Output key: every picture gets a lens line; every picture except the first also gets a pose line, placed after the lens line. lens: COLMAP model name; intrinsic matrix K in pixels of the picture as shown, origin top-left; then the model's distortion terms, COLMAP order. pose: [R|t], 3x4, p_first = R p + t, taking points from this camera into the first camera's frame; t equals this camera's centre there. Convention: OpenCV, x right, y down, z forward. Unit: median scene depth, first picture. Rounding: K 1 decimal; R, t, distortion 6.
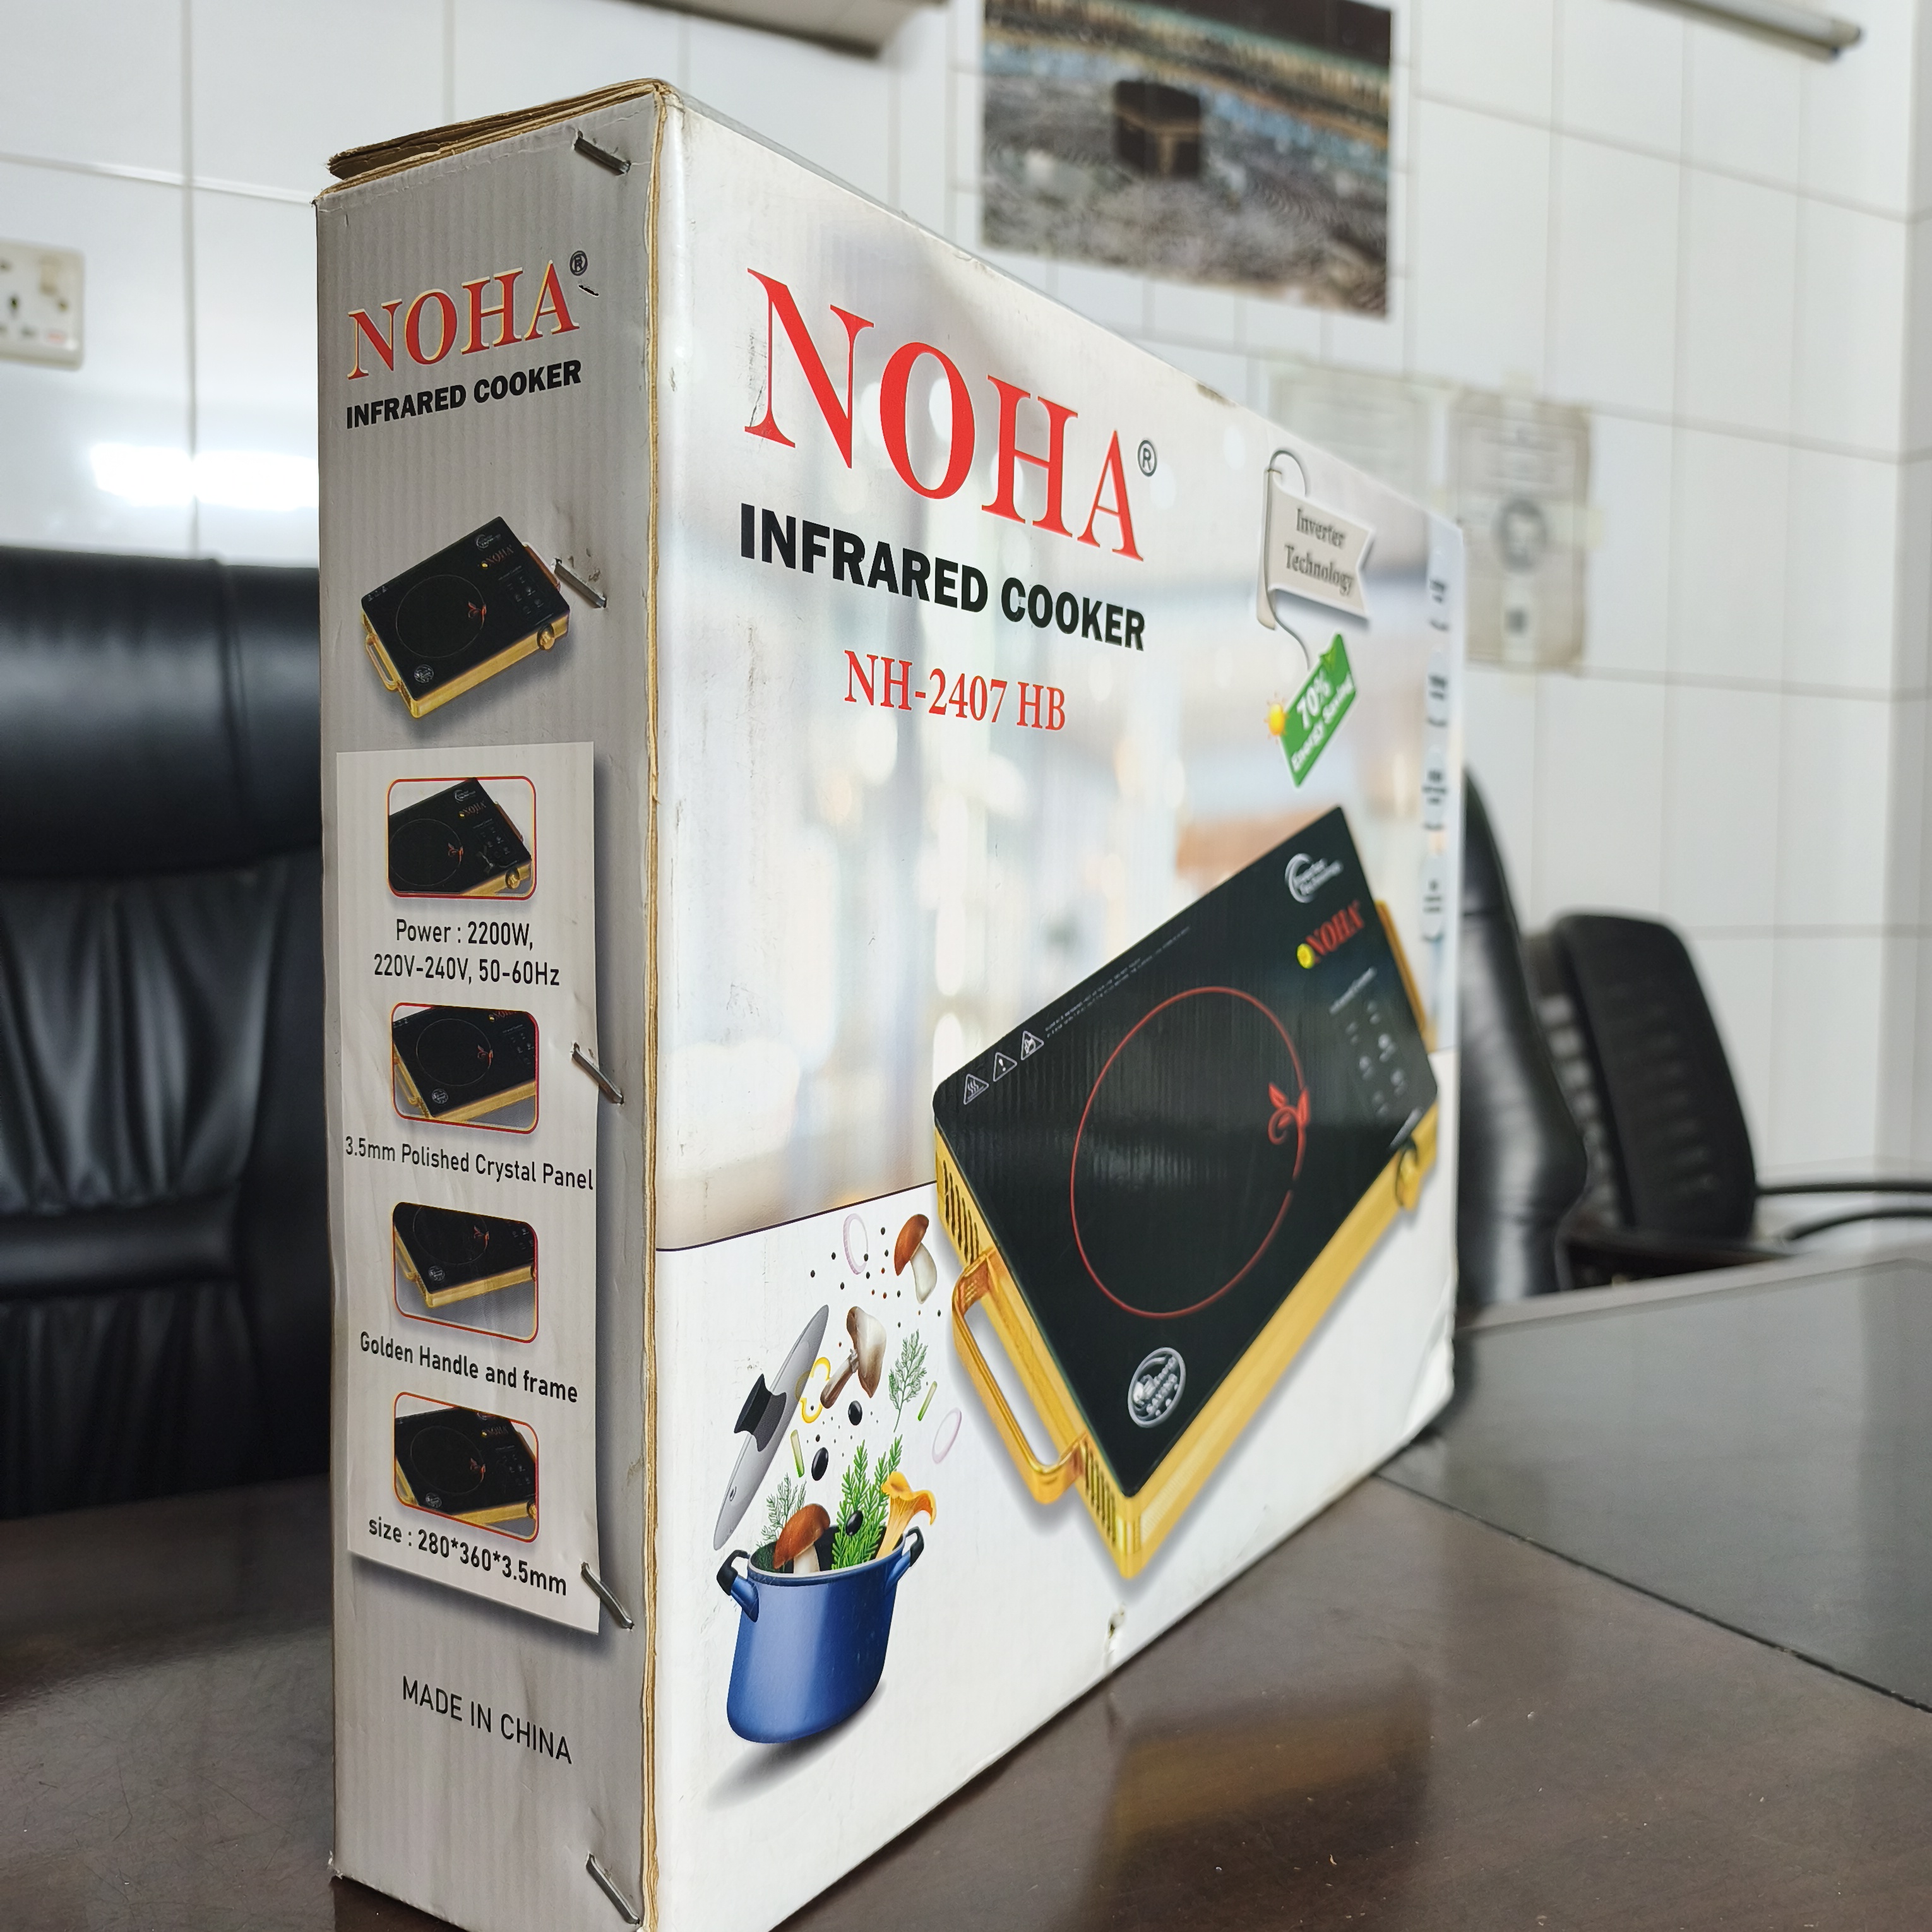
lens RADIAL K [[1785.1, 0, 961.4], [0, 1785.1, 979.0], [0, 0, 1]] dist [0.130668, -0.565912]
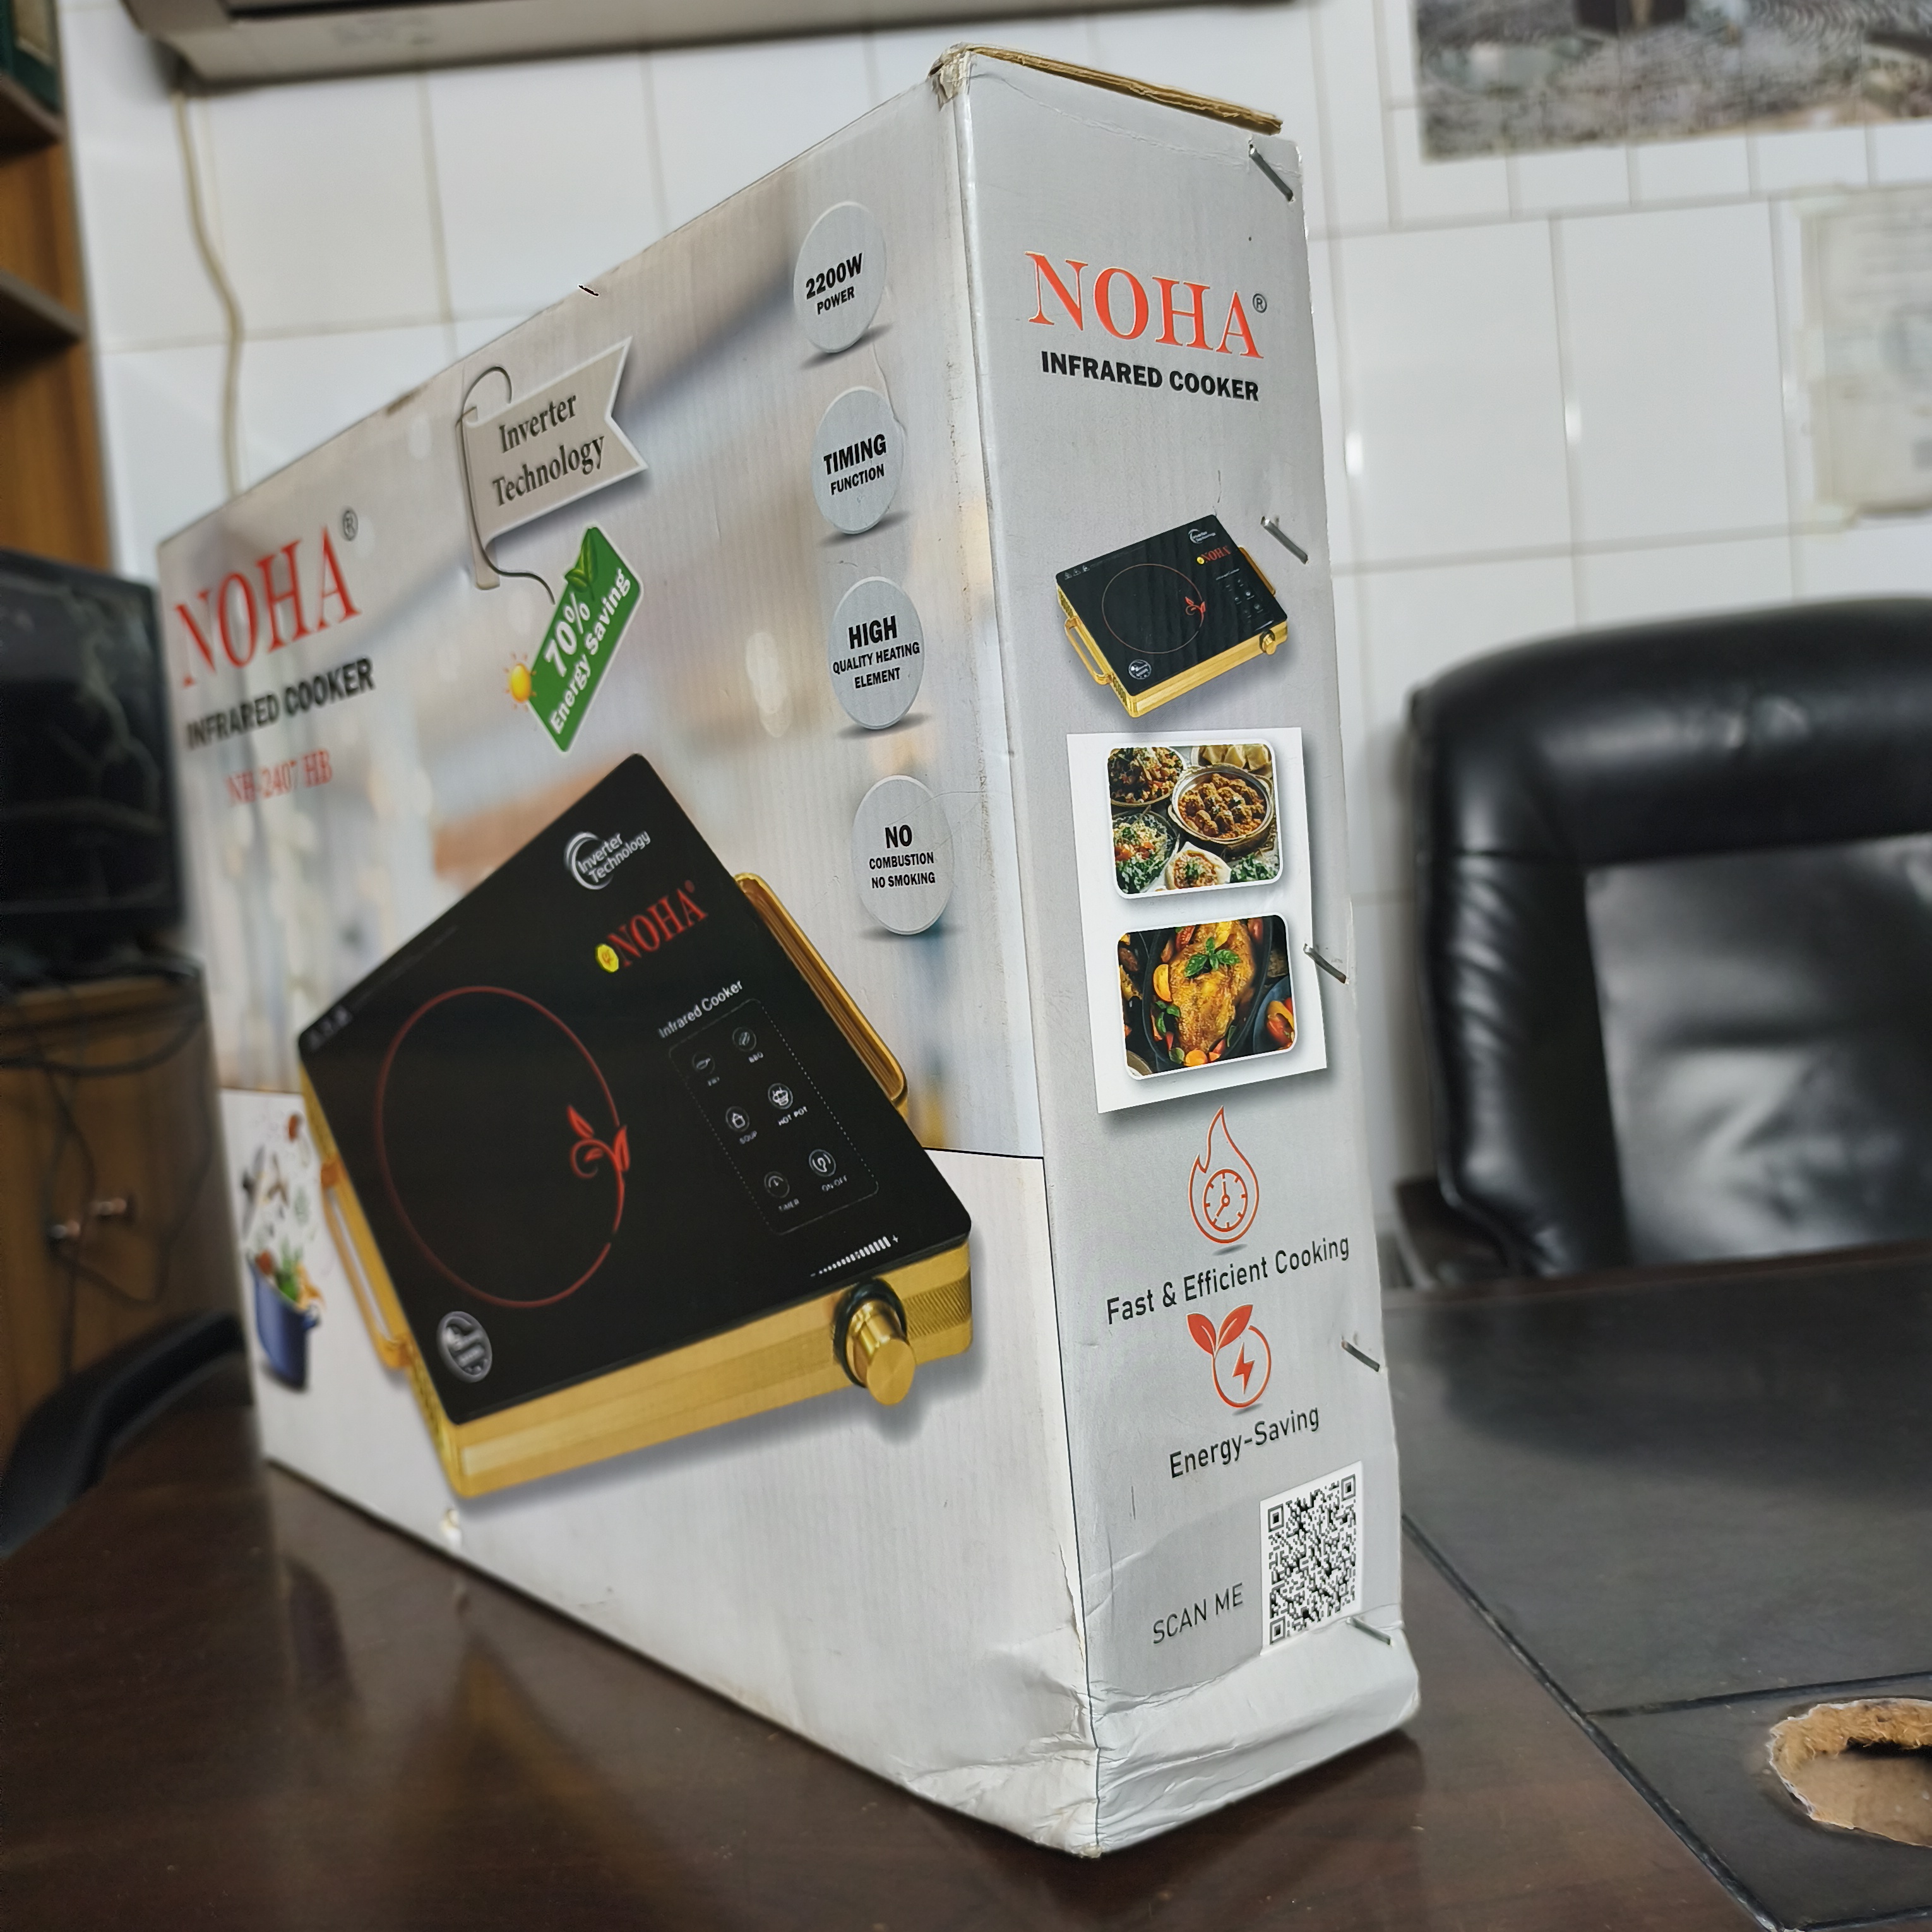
lens RADIAL K [[1785.1, 0, 961.4], [0, 1785.1, 979.0], [0, 0, 1]] dist [0.130668, -0.565912]
pose [[-0.276765, 0.076977, -0.957849, 1.282338], [0.032594, 0.996965, 0.070703, -0.076898], [0.960385, -0.011652, -0.278434, 1.936531]]
